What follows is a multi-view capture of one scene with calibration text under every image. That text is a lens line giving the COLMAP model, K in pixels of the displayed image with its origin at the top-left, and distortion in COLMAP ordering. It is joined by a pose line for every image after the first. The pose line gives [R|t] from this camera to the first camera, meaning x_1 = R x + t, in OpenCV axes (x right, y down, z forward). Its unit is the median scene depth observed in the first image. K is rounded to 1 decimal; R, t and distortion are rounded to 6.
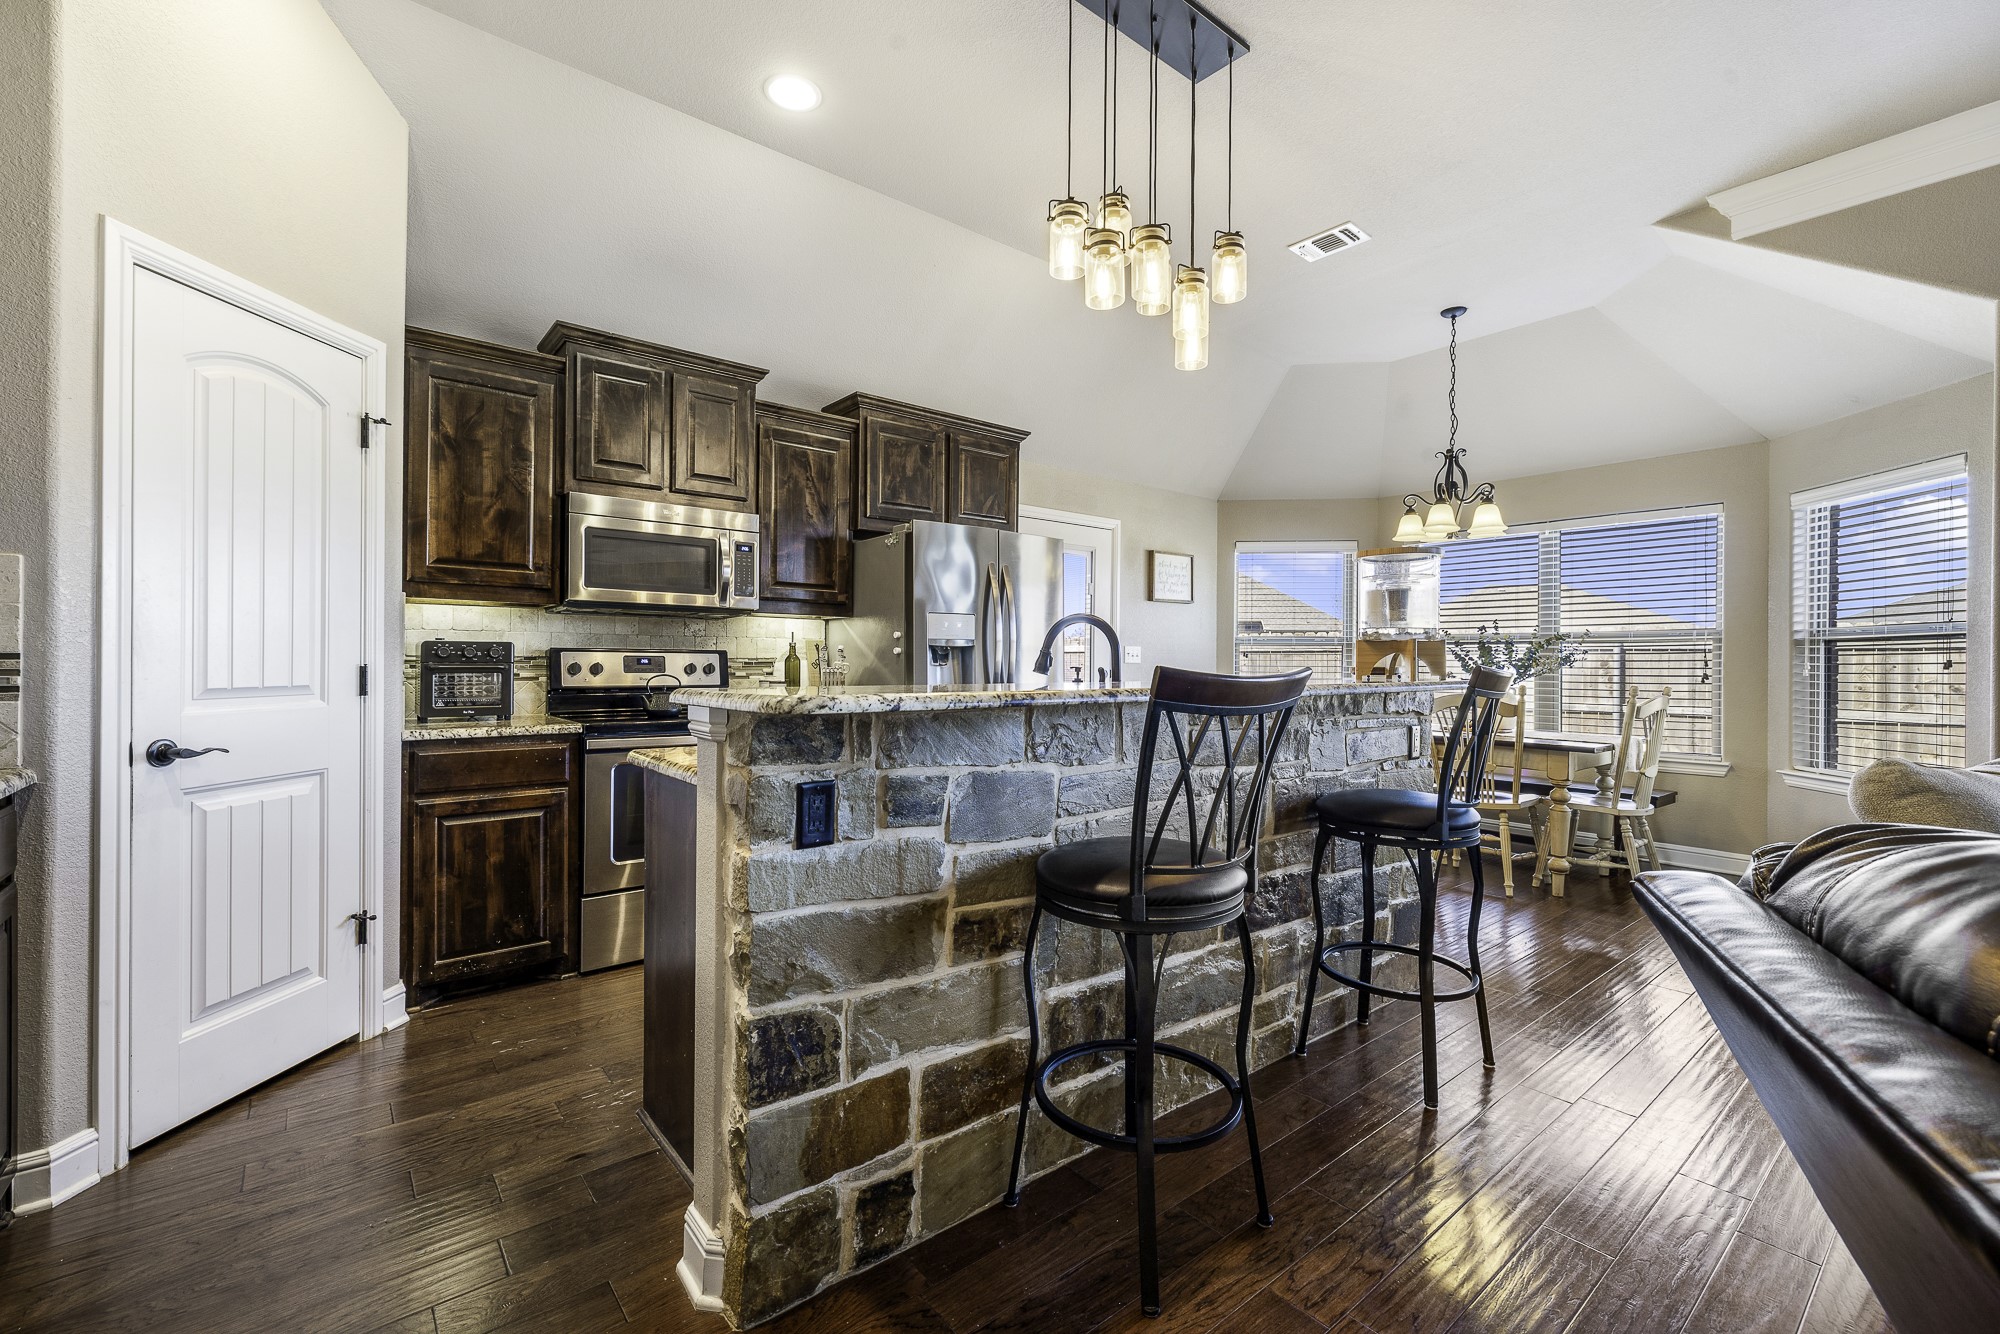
lens RADIAL K [[851.4, 0, 1000.7], [0, 851.4, 654.5], [0, 0, 1]] dist [-0.002121, 0.000034]
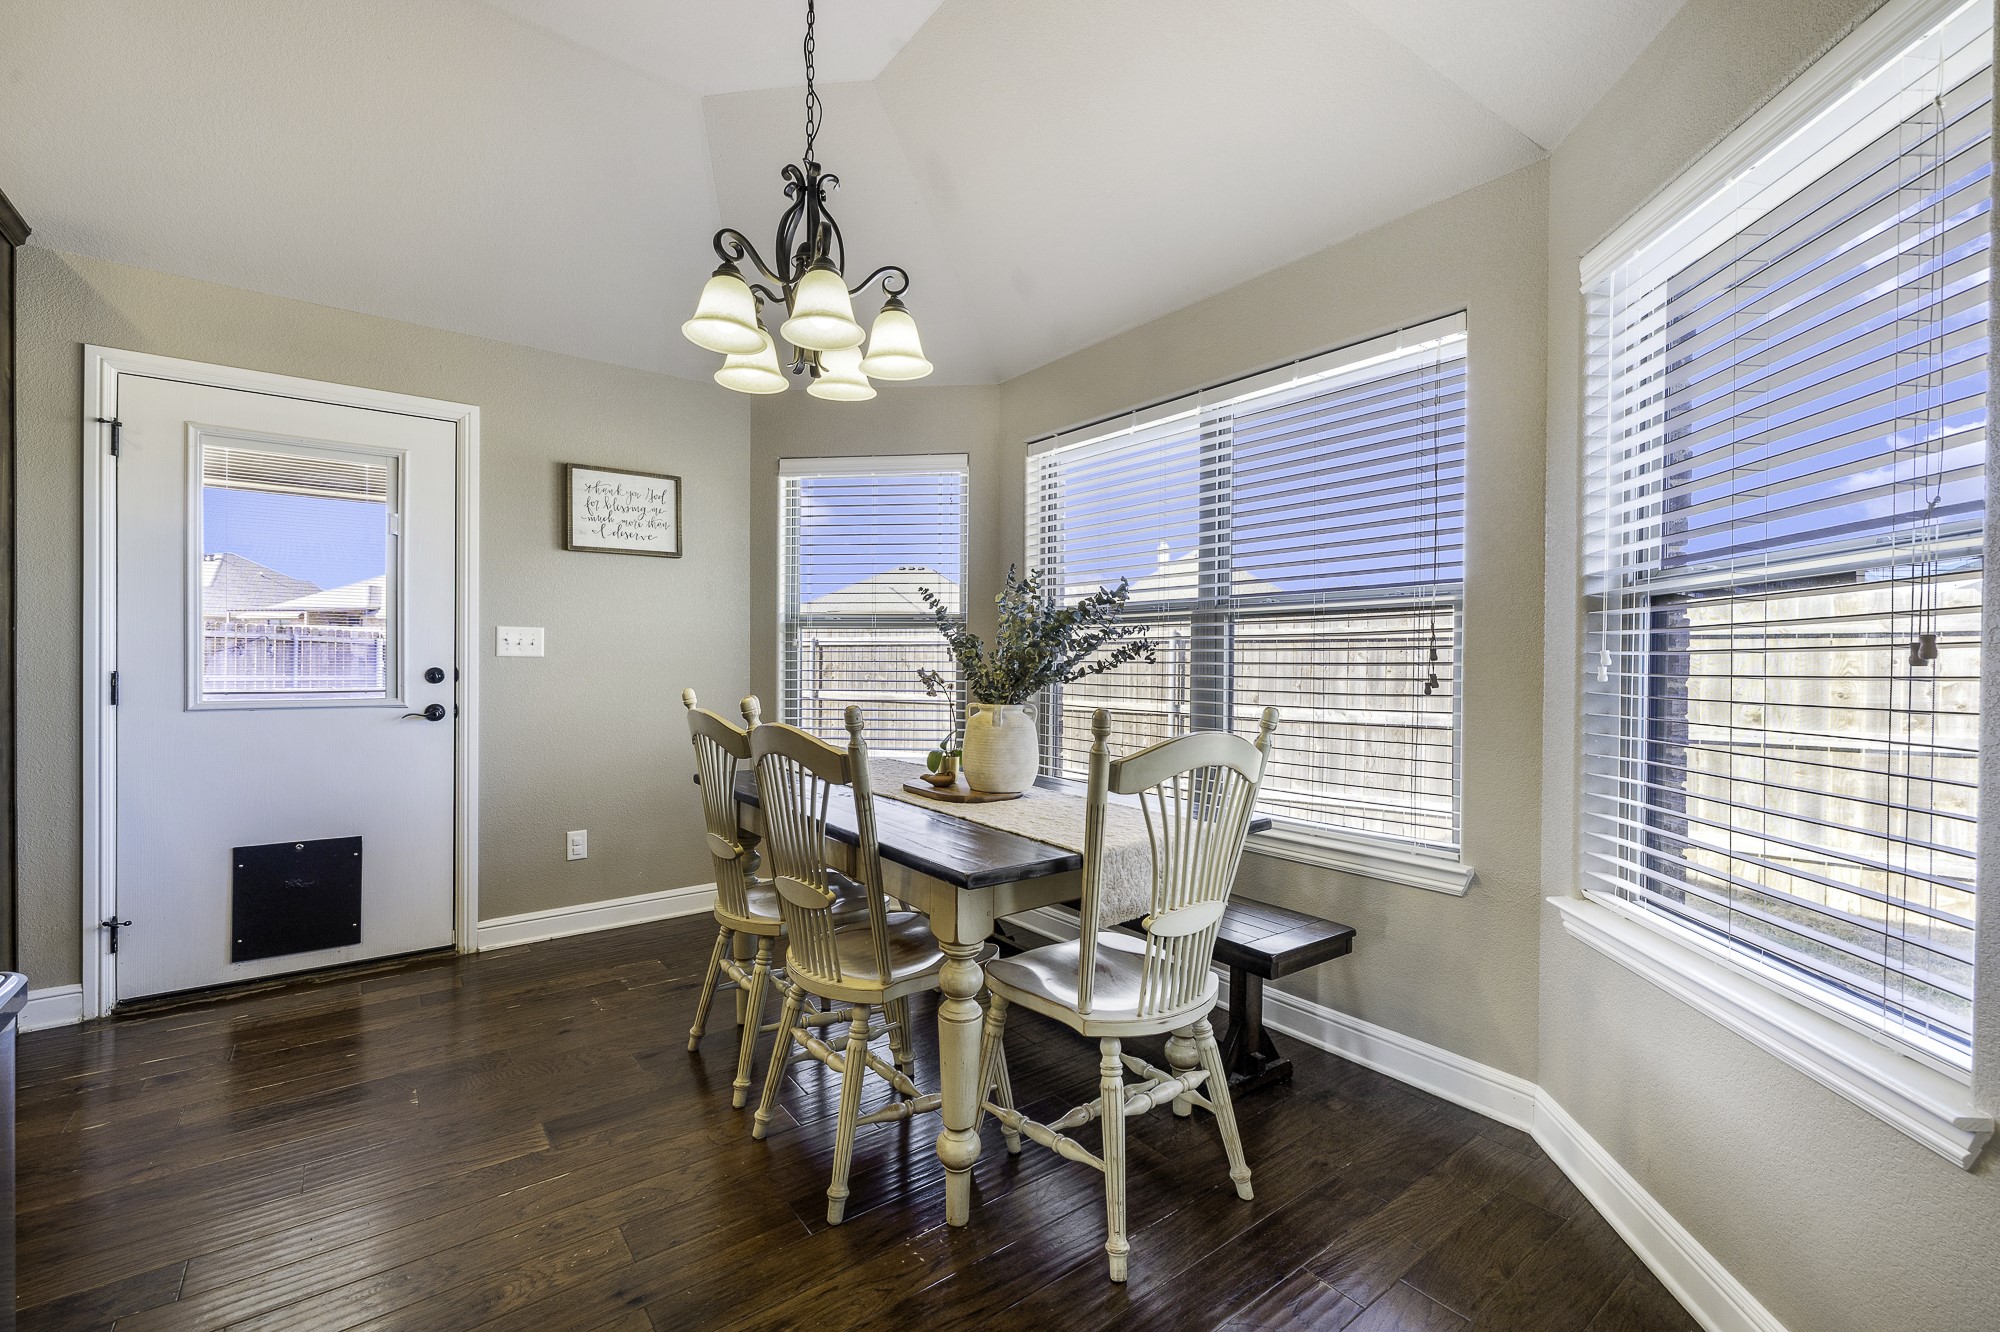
lens RADIAL K [[851.4, 0, 1000.7], [0, 851.4, 653.5], [0, 0, 1]] dist [-0.002121, 0.000034]
pose [[0.999744, -0.003889, -0.022268, 0.820403], [0.003983, 0.999983, 0.004192, 0.010570], [0.022252, -0.004279, 0.999743, 0.713988]]
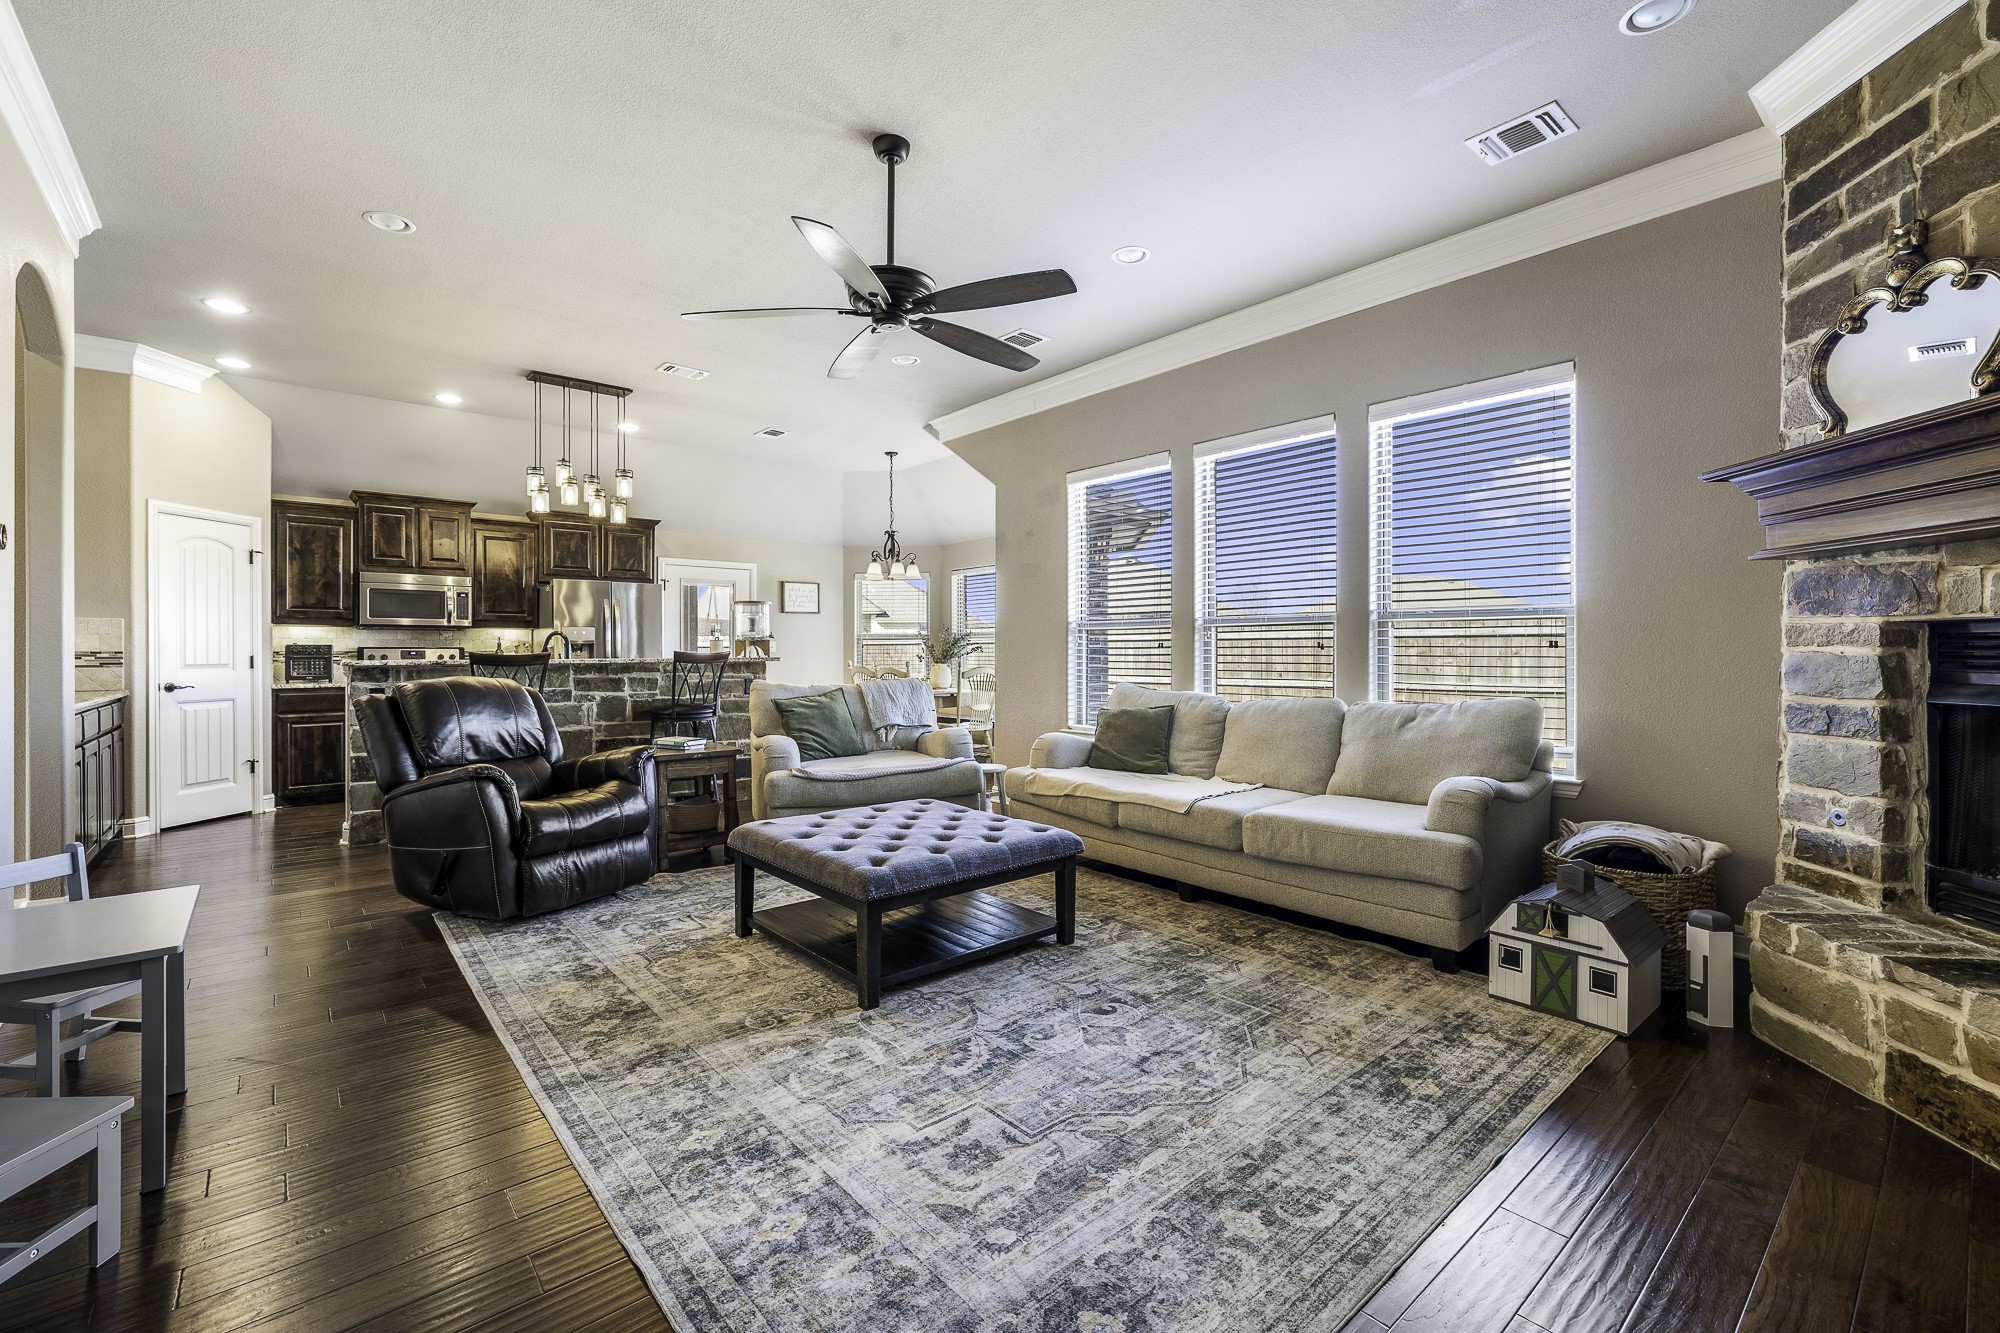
lens RADIAL K [[857.5, 0, 1002.3], [0, 857.5, 649.3], [0, 0, 1]] dist [0.001154, 0.000289]
pose [[0.999719, -0.009869, 0.021561, 0.928377], [0.009771, 0.999942, 0.004626, 0.003224], [-0.021605, -0.004414, 0.999757, -1.034602]]
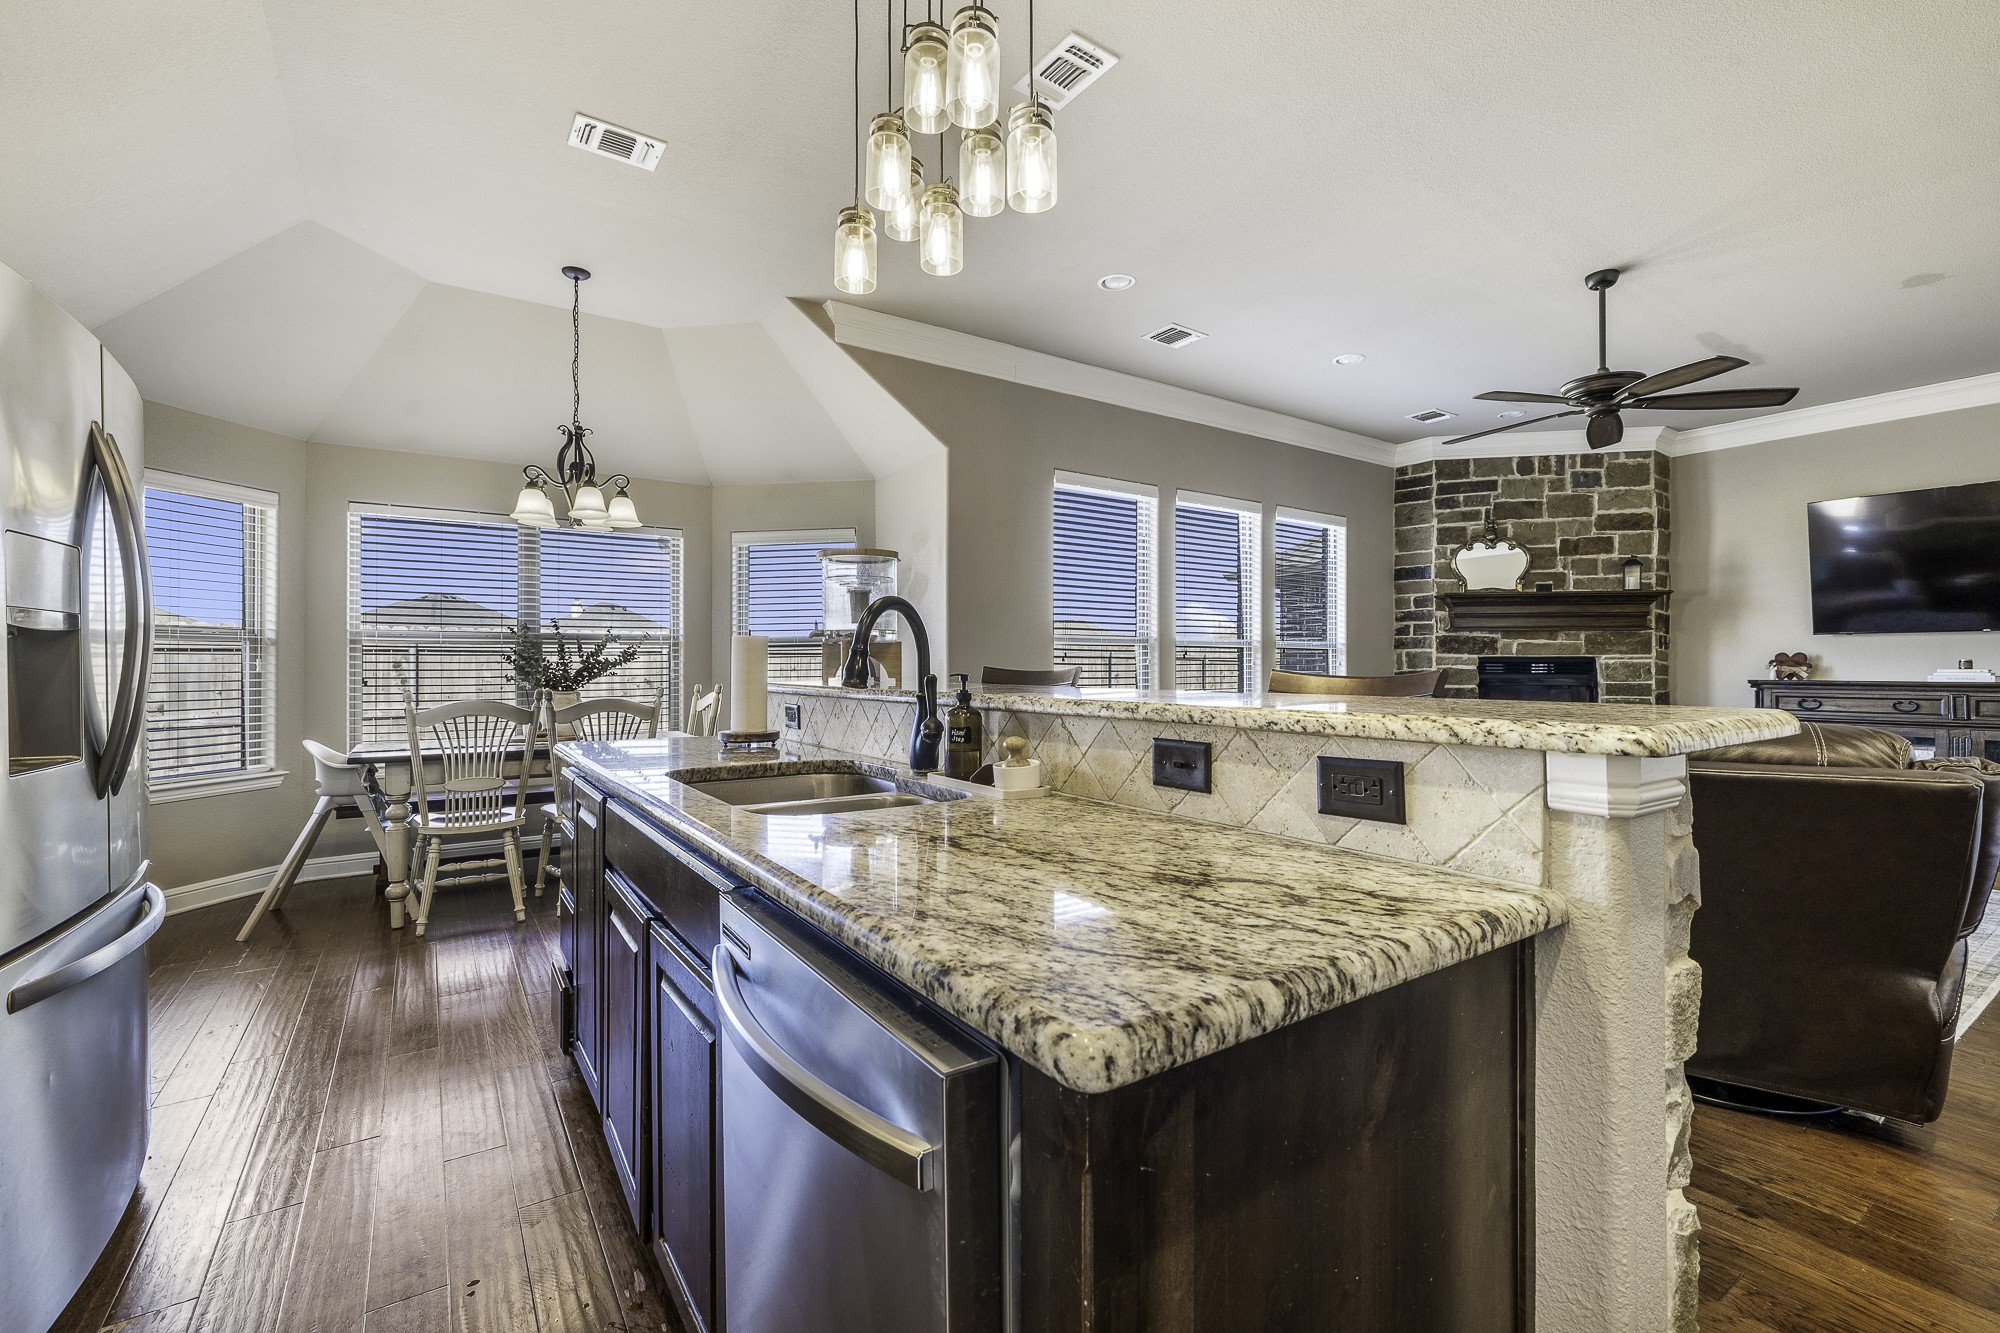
lens RADIAL K [[851.4, 0, 1000.7], [0, 851.4, 654.0], [0, 0, 1]] dist [-0.002121, 0.000034]
pose [[0.090010, 0.006284, 0.995921, -0.402682], [-0.004492, 0.999972, -0.005903, 0.001260], [-0.995931, -0.003942, 0.090035, 0.601755]]
